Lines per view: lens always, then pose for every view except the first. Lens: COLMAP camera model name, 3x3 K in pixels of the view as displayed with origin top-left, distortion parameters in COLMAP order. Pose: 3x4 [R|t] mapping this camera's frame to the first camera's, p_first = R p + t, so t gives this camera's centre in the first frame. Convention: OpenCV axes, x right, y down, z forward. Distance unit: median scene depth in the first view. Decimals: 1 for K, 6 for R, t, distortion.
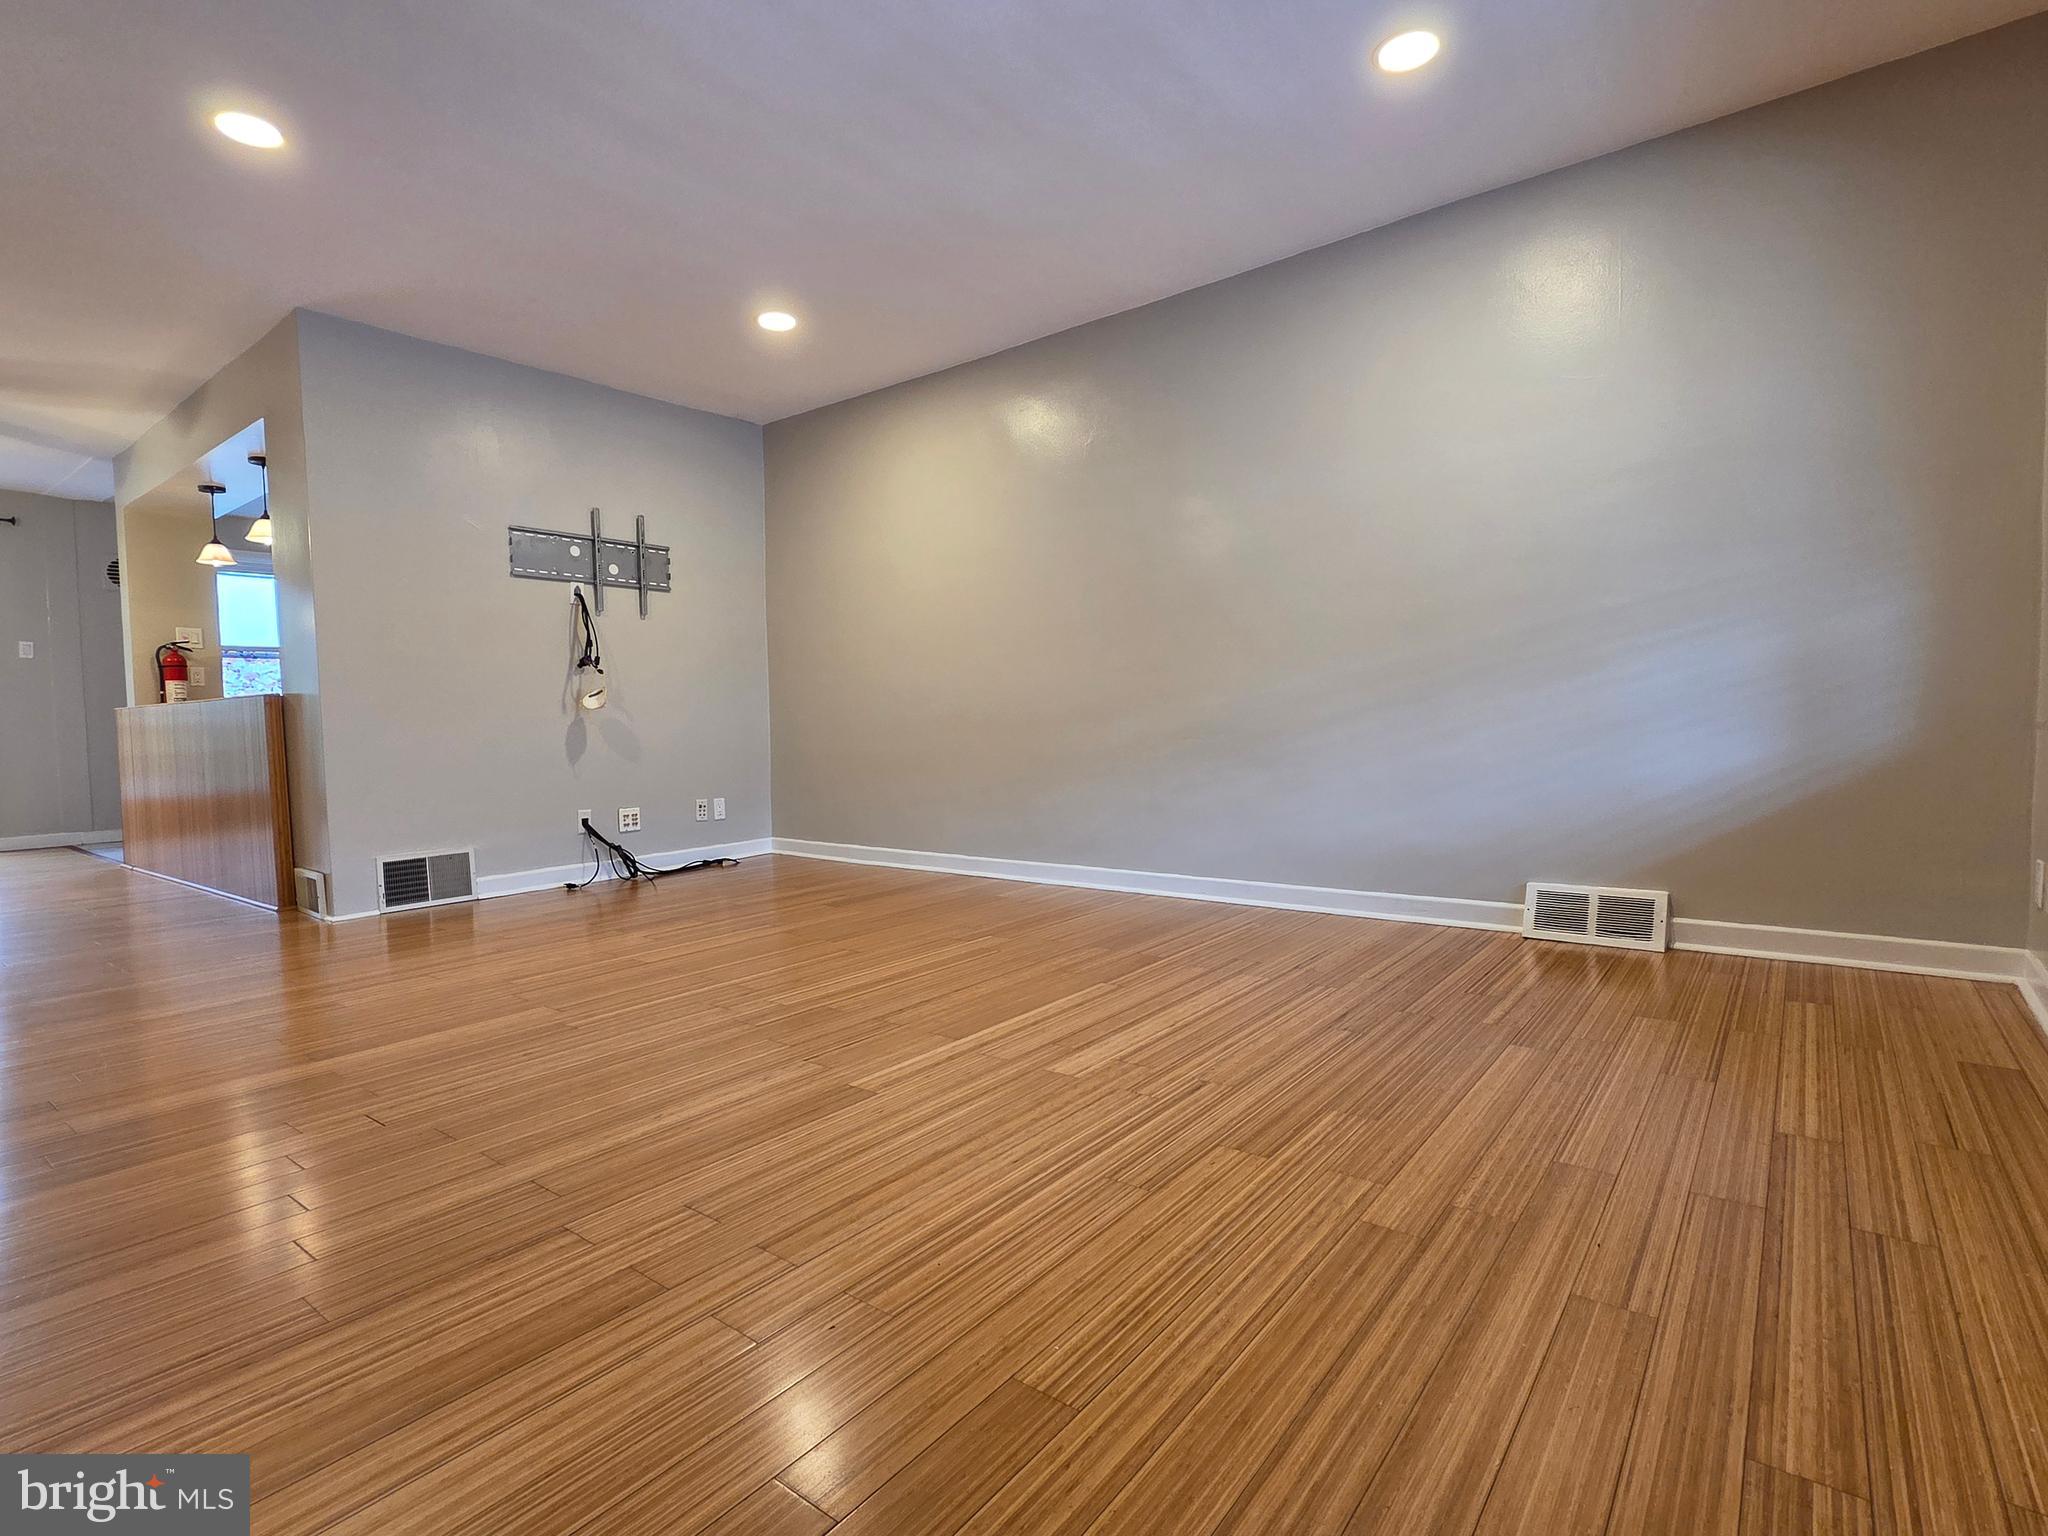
lens RADIAL K [[992.9, 0, 1032.1], [0, 992.9, 764.9], [0, 0, 1]] dist [0.004523, -0.000072]
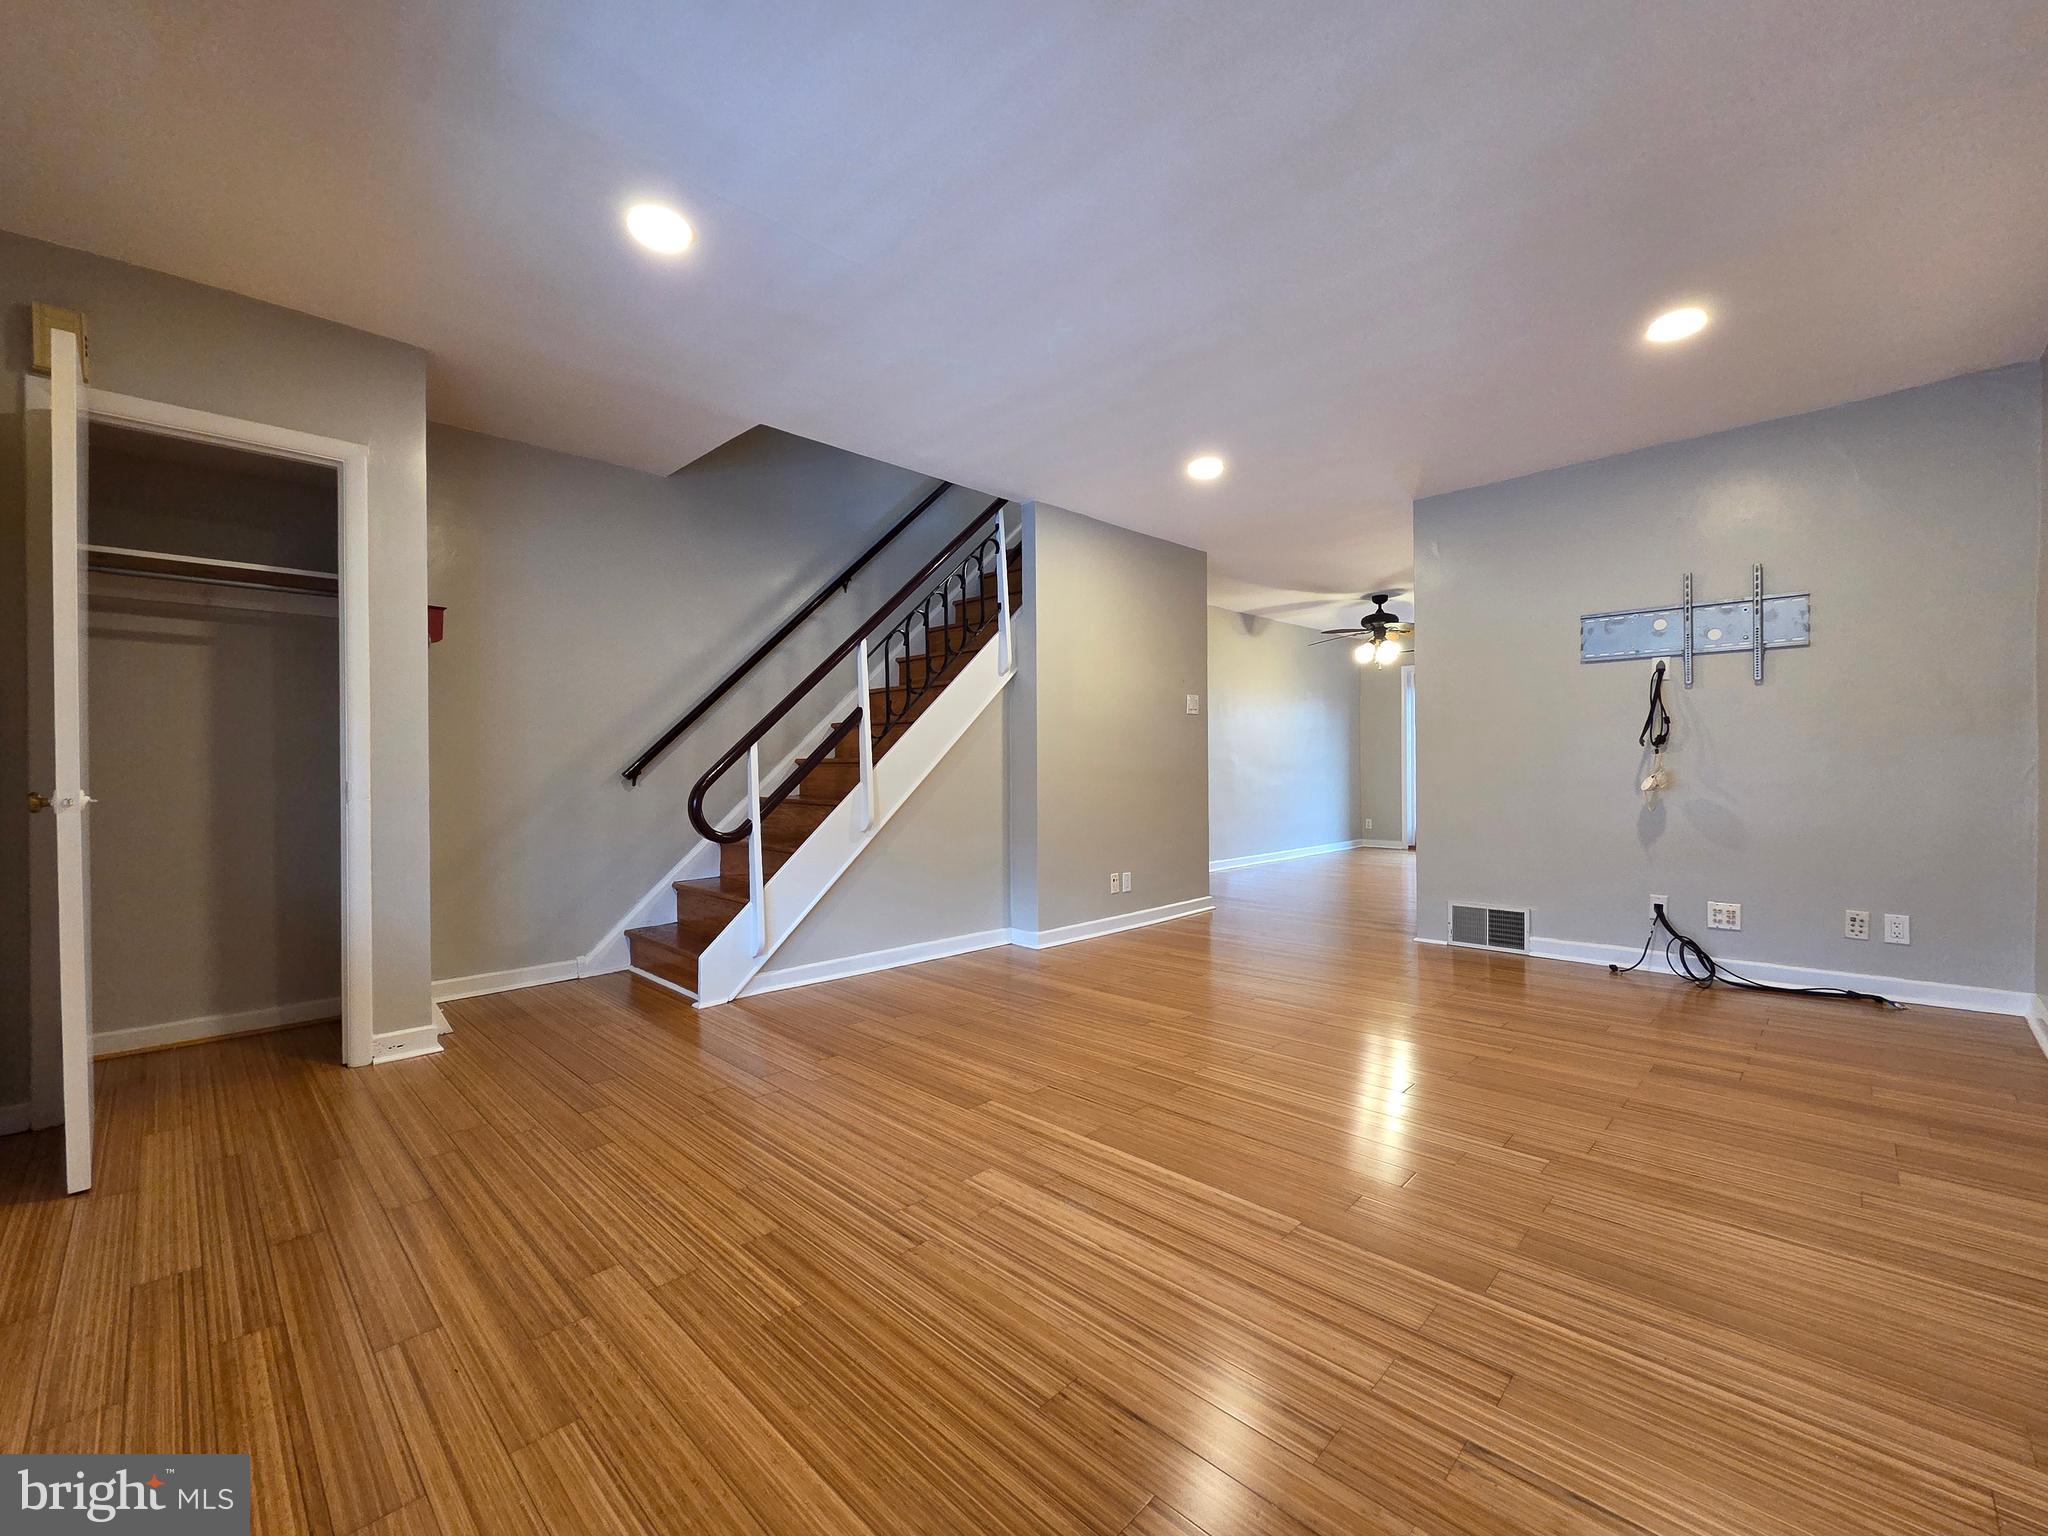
lens RADIAL K [[832.3, 0, 1034.3], [0, 832.3, 770.2], [0, 0, 1]] dist [0.004459, -0.001684]
pose [[-0.098466, 0.025574, -0.994812, 0.937134], [-0.037626, 0.998859, 0.029402, -0.175911], [0.994429, 0.040326, -0.097392, 1.119011]]
